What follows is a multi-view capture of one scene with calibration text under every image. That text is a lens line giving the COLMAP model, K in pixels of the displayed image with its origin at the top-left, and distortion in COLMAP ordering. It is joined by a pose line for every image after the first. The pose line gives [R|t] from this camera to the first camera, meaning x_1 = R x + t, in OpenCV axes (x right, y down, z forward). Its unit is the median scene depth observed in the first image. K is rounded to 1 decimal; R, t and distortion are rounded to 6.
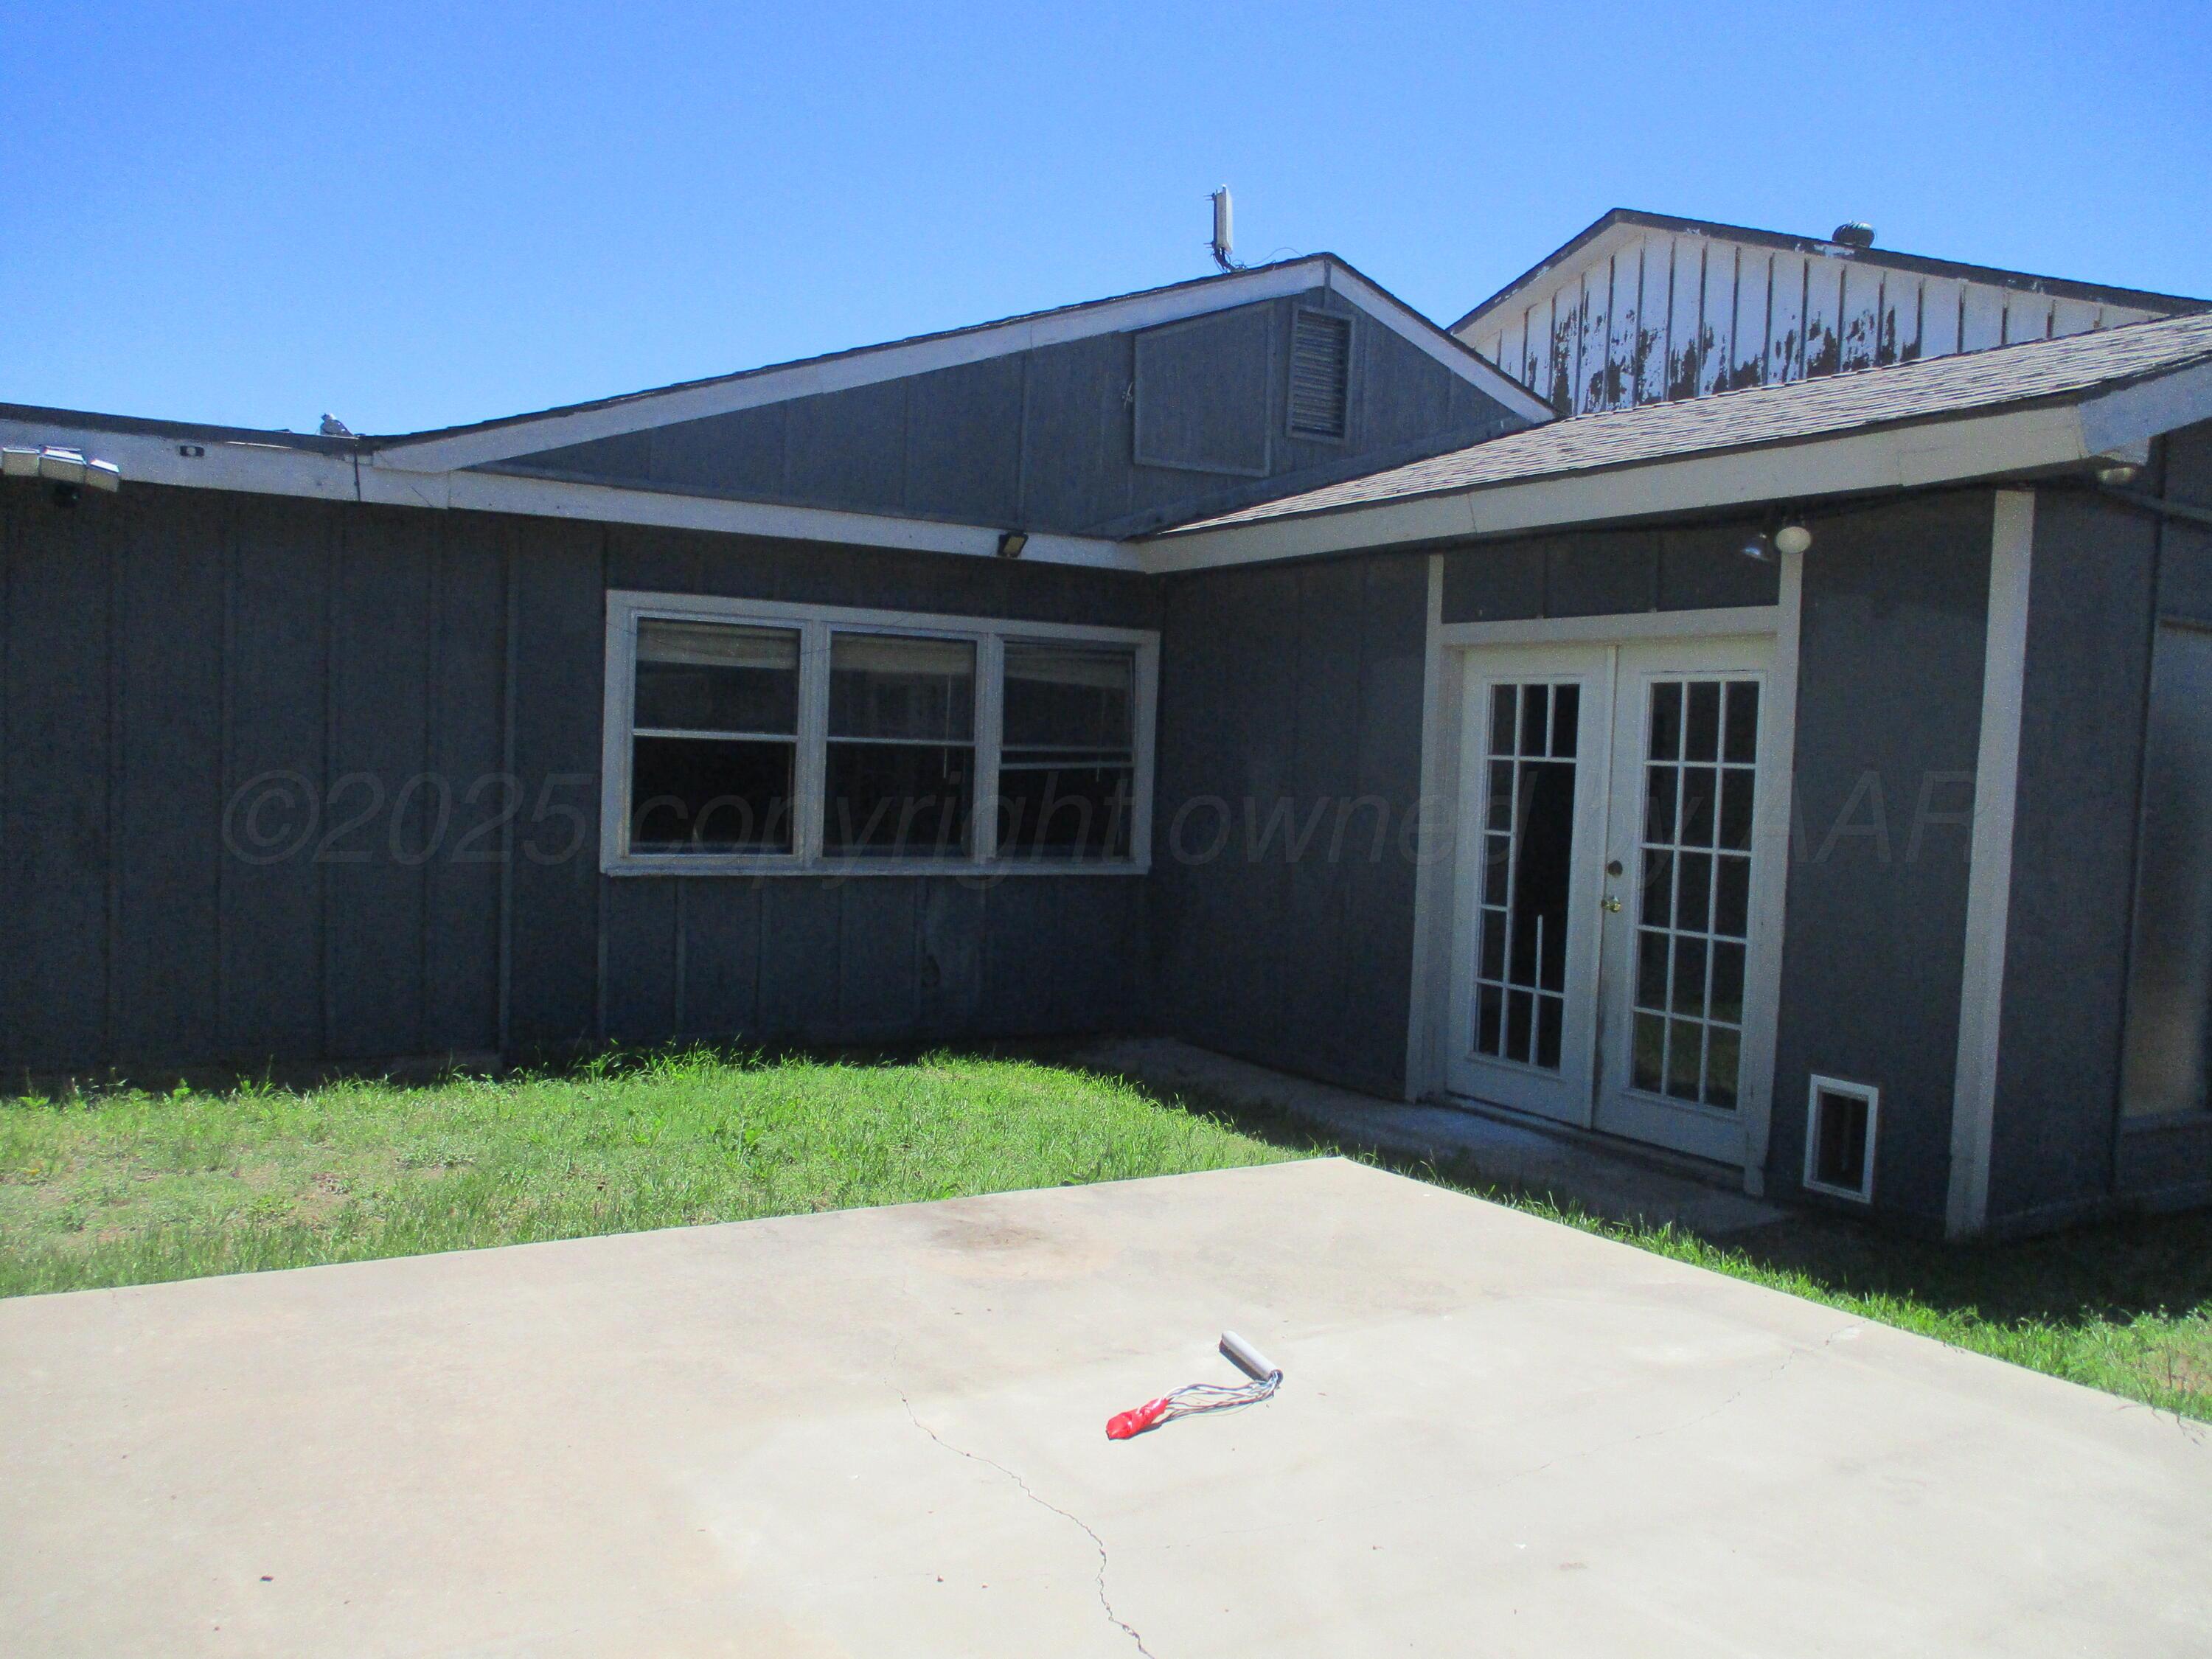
lens RADIAL K [[1896.4, 0, 1106.0], [0, 1896.4, 829.5], [0, 0, 1]] dist [-0.002505, -0.000605]
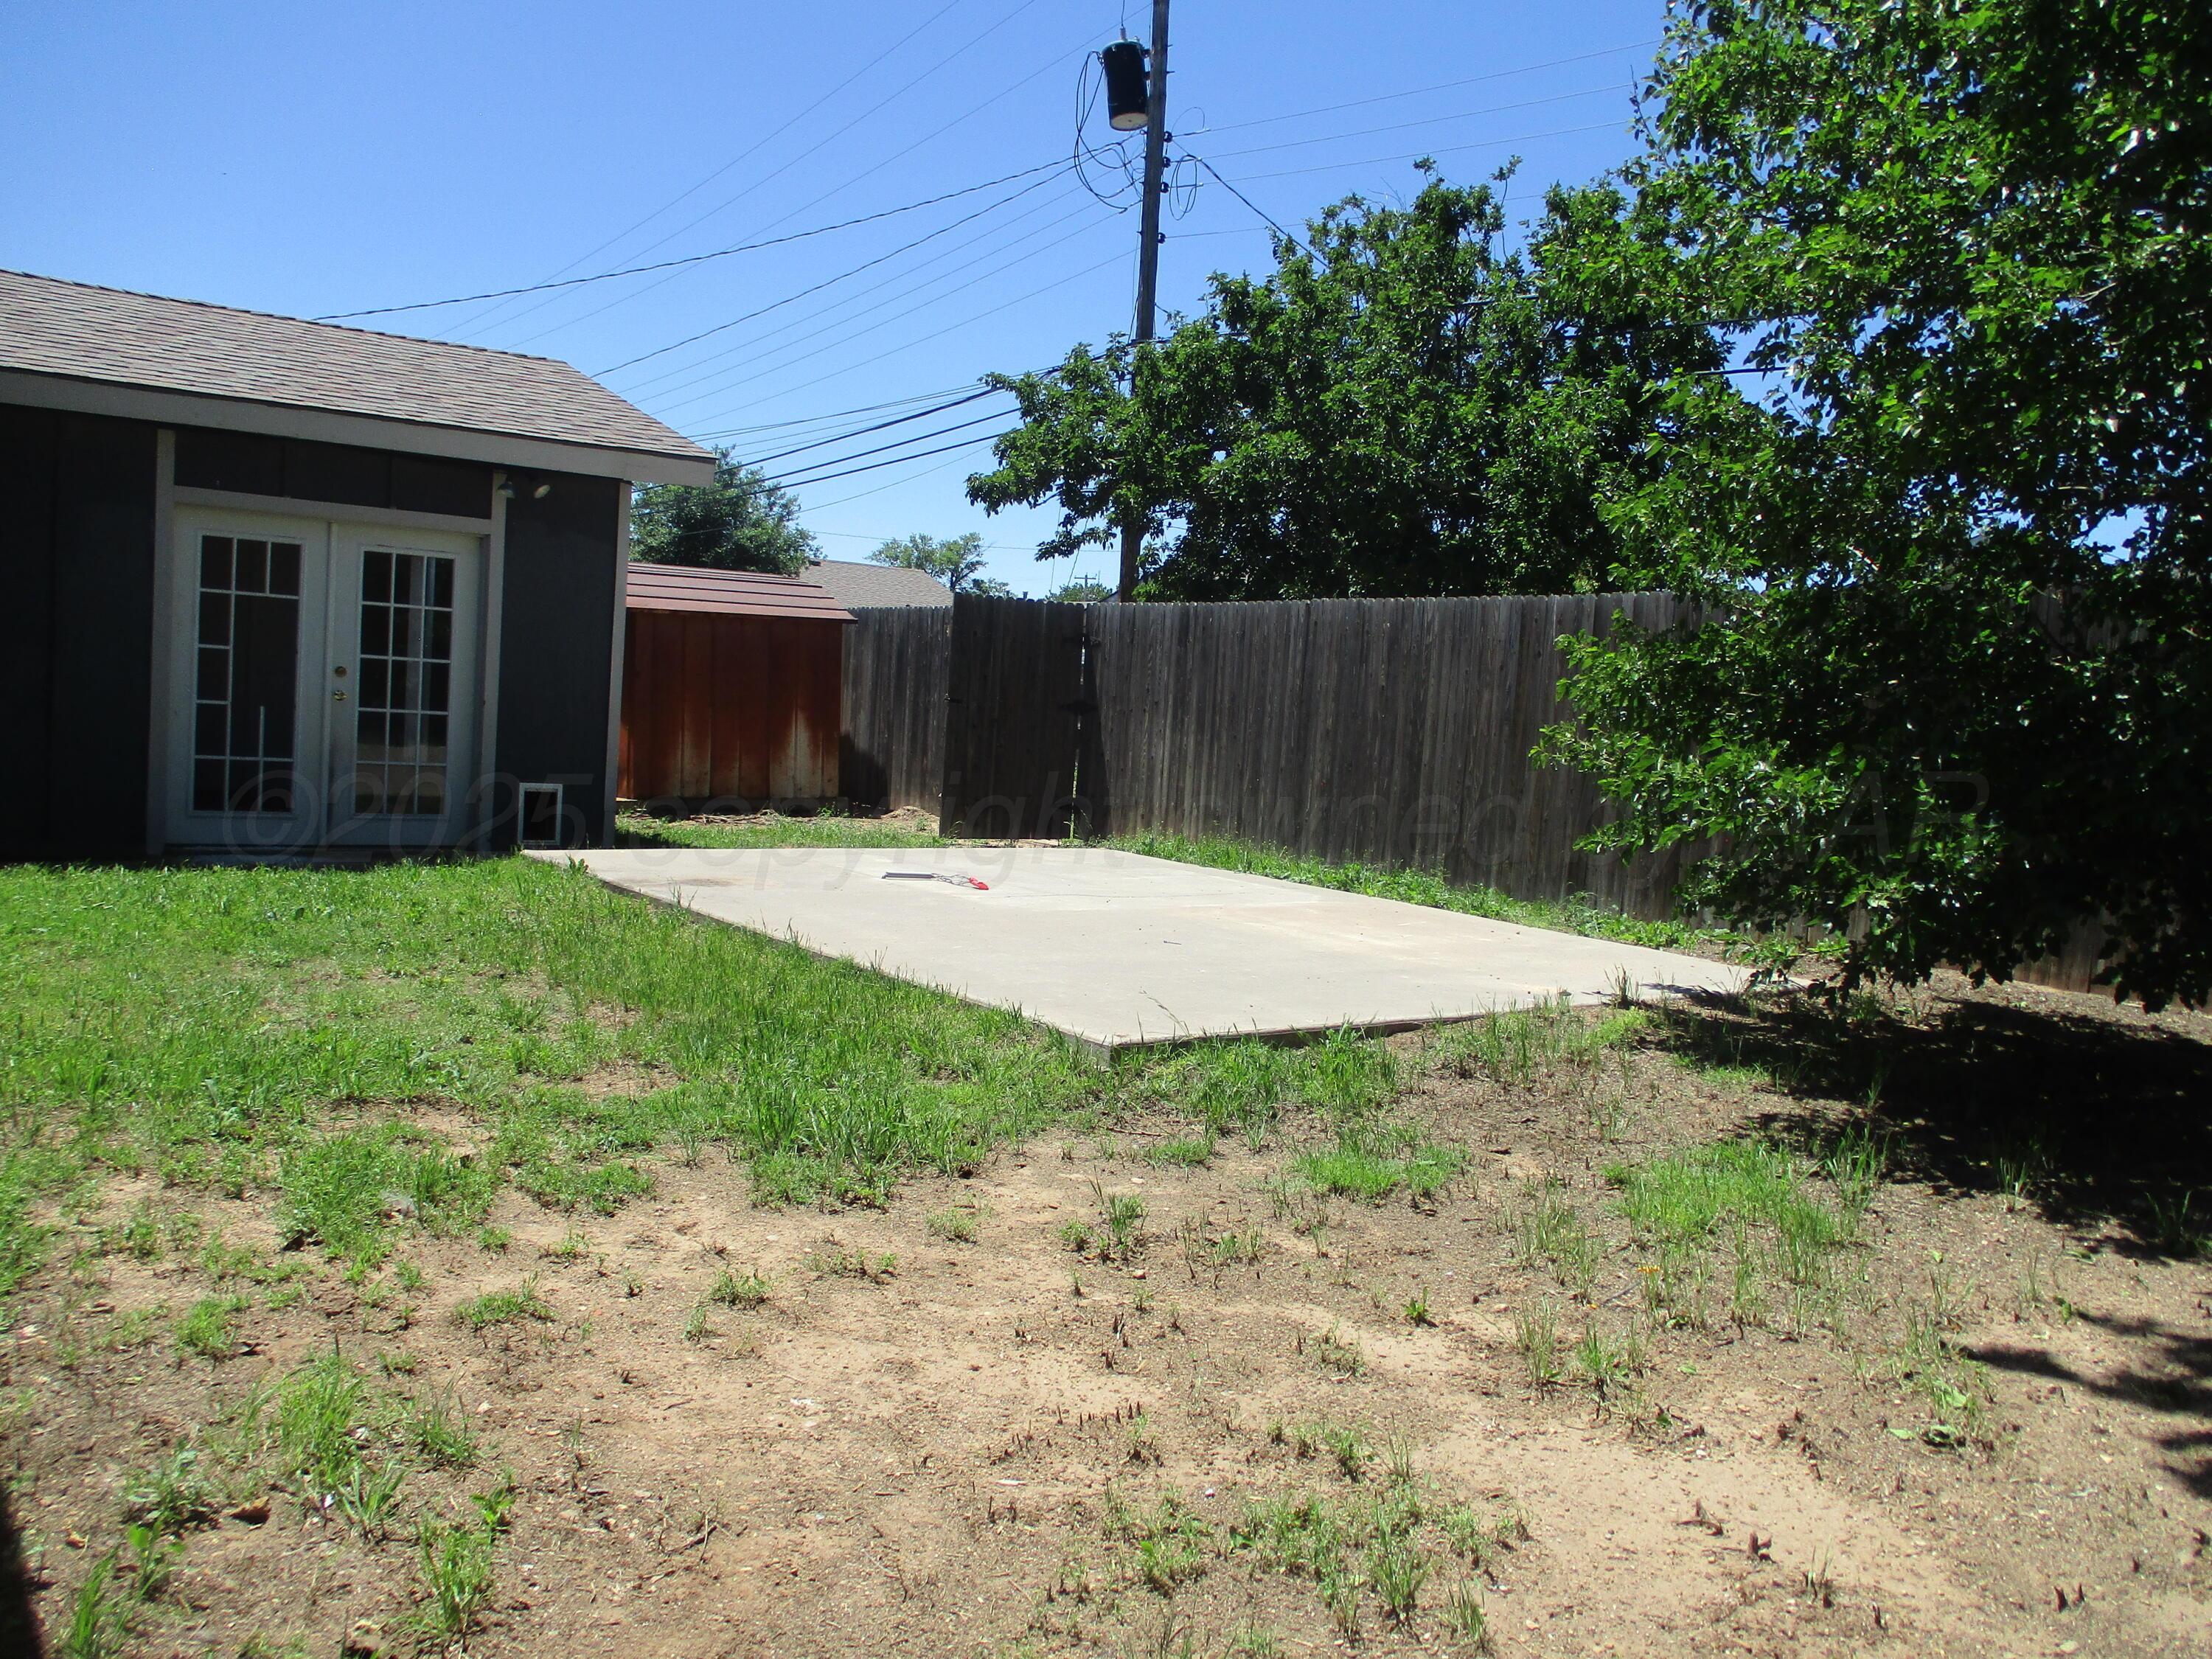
lens RADIAL K [[1896.4, 0, 1106.0], [0, 1896.4, 829.5], [0, 0, 1]] dist [-0.002505, -0.000605]
pose [[-0.094183, -0.107640, 0.989719, -1.297227], [-0.020373, 0.994138, 0.106182, -0.027262], [-0.995346, -0.010163, -0.095824, 0.532951]]
